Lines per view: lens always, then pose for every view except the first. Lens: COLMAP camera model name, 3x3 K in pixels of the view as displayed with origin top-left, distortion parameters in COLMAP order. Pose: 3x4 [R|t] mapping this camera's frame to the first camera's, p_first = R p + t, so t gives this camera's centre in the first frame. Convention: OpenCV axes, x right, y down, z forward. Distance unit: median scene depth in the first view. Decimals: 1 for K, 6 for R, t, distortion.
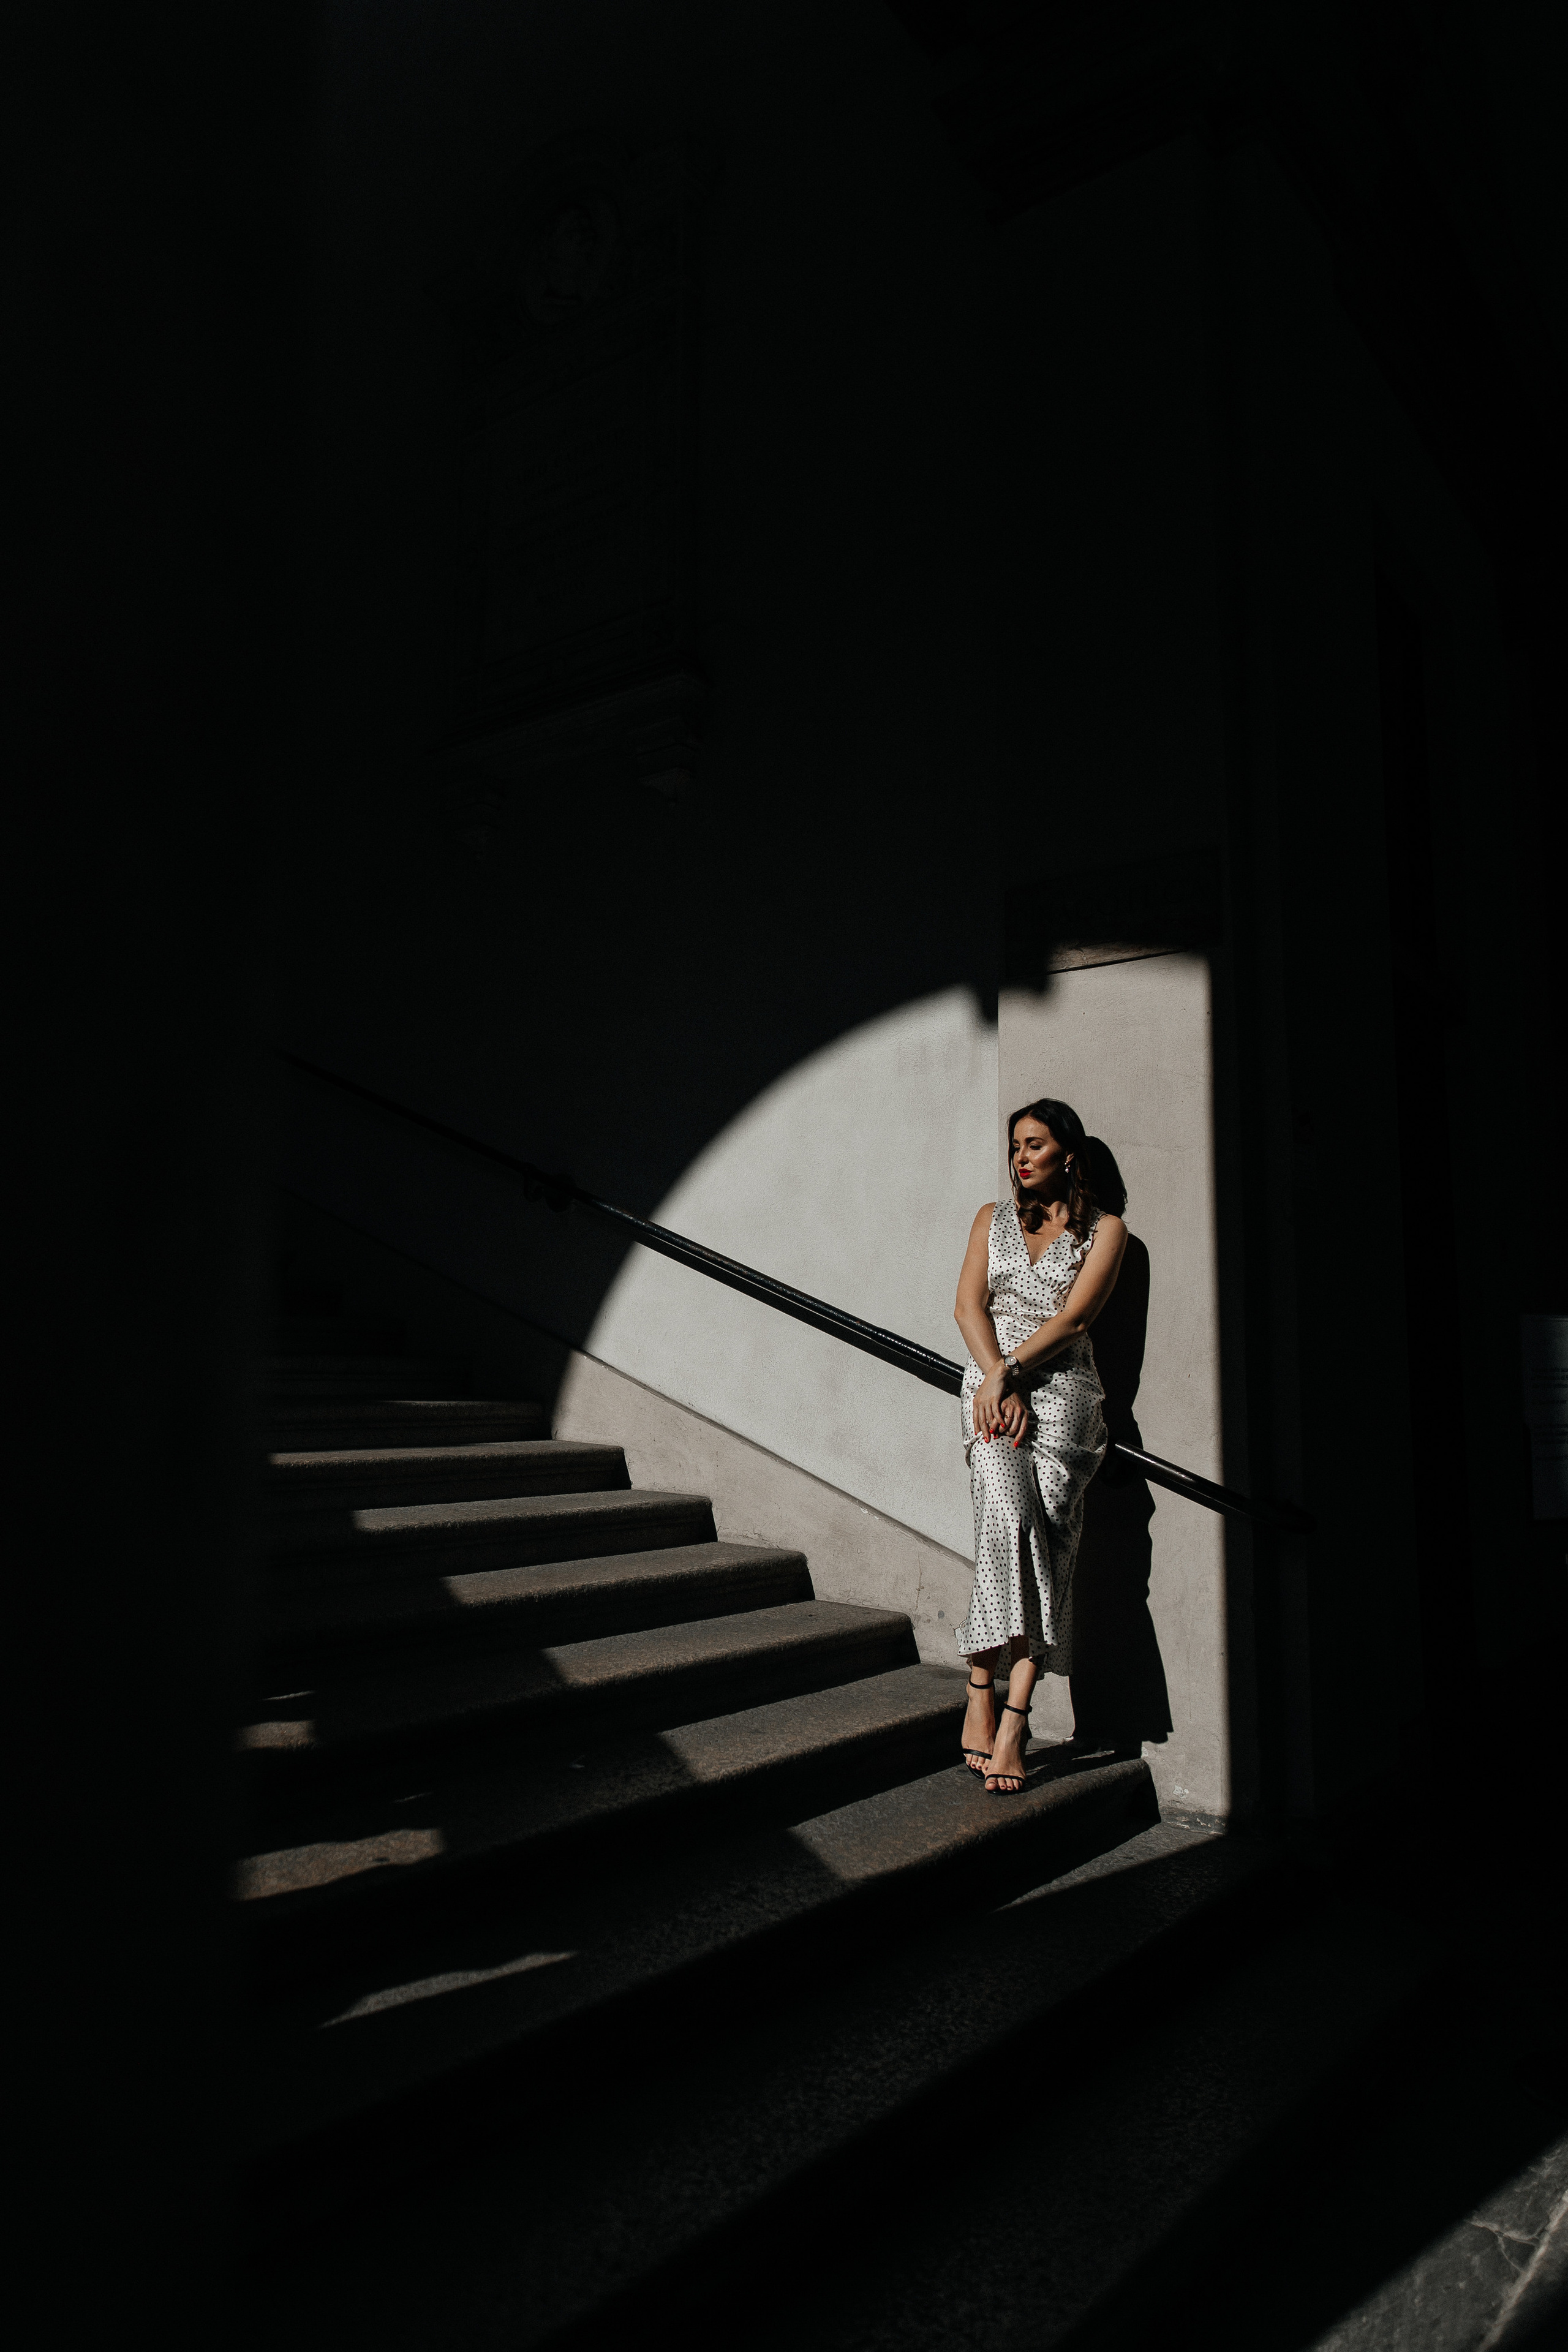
lens RADIAL K [[1603.7, 0, 784.0], [0, 1603.7, 1176.0], [0, 0, 1]] dist [-0.001937, 0.000789]
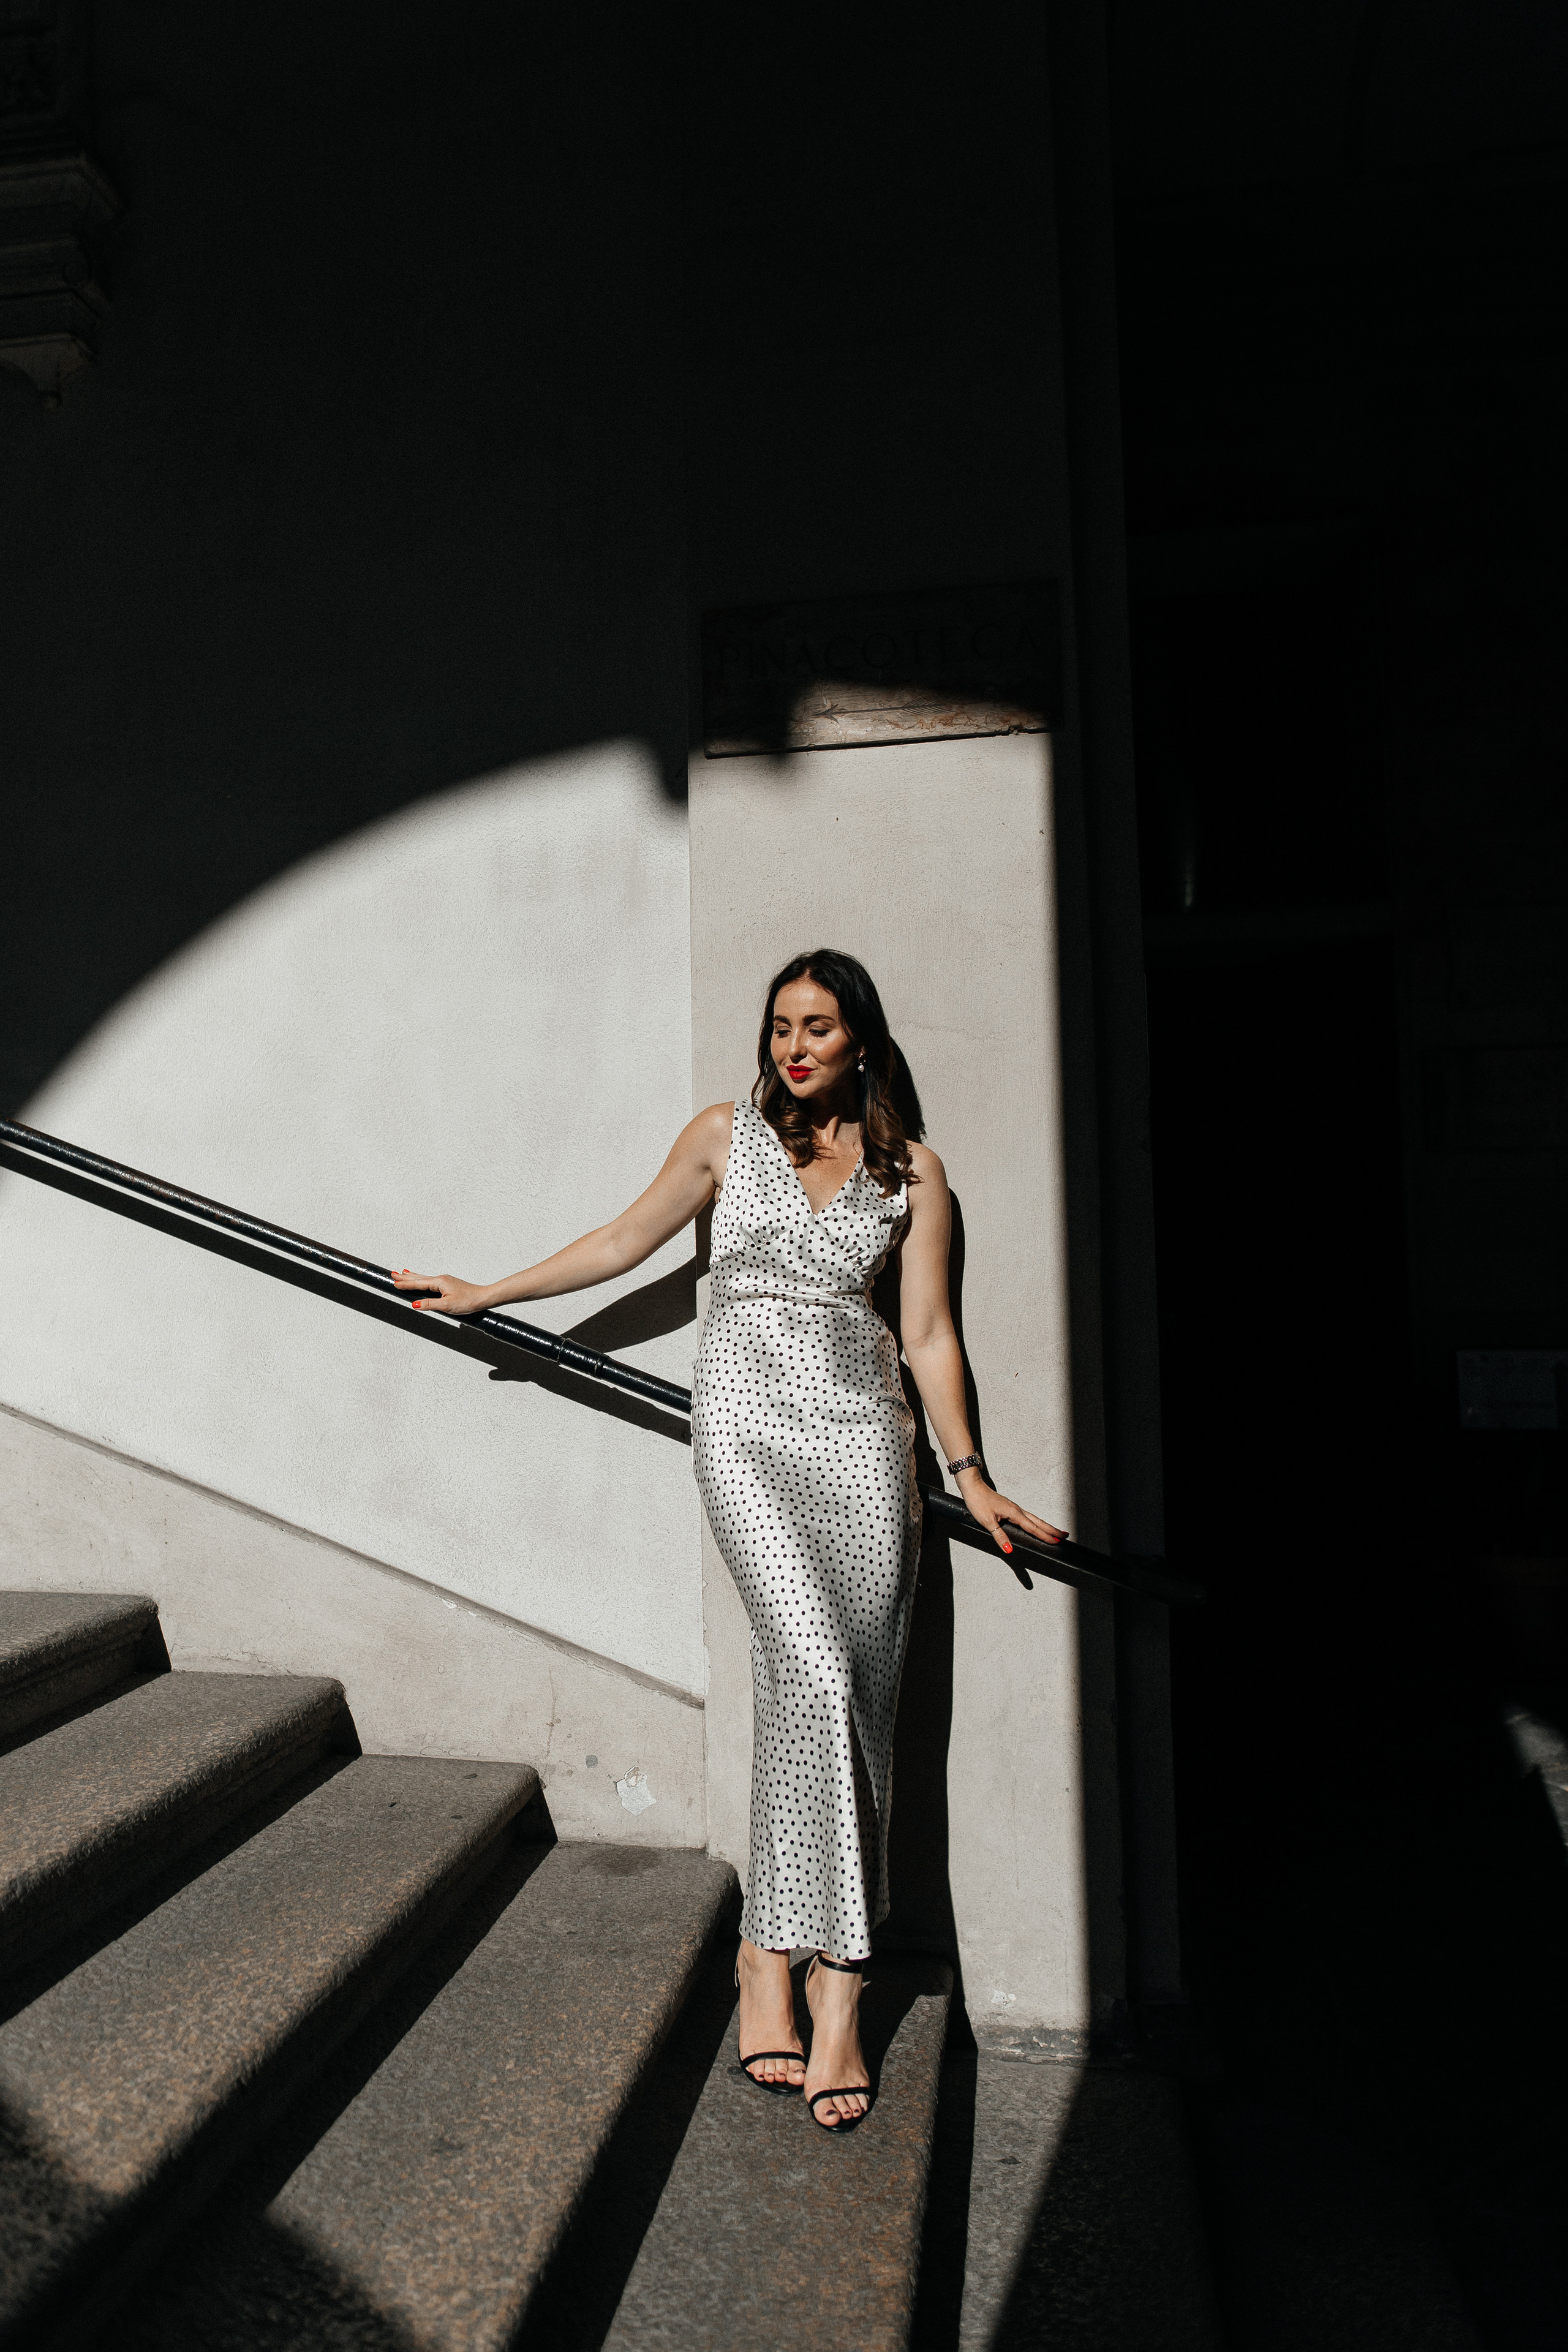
lens RADIAL K [[1686.2, 0, 783.5], [0, 1686.2, 1134.3], [0, 0, 1]] dist [0.002742, 0.001453]
pose [[0.889895, -0.008906, 0.456078, -0.135835], [-0.022622, 0.997718, 0.063623, -0.017464], [-0.455603, -0.066935, 0.887663, 0.389597]]
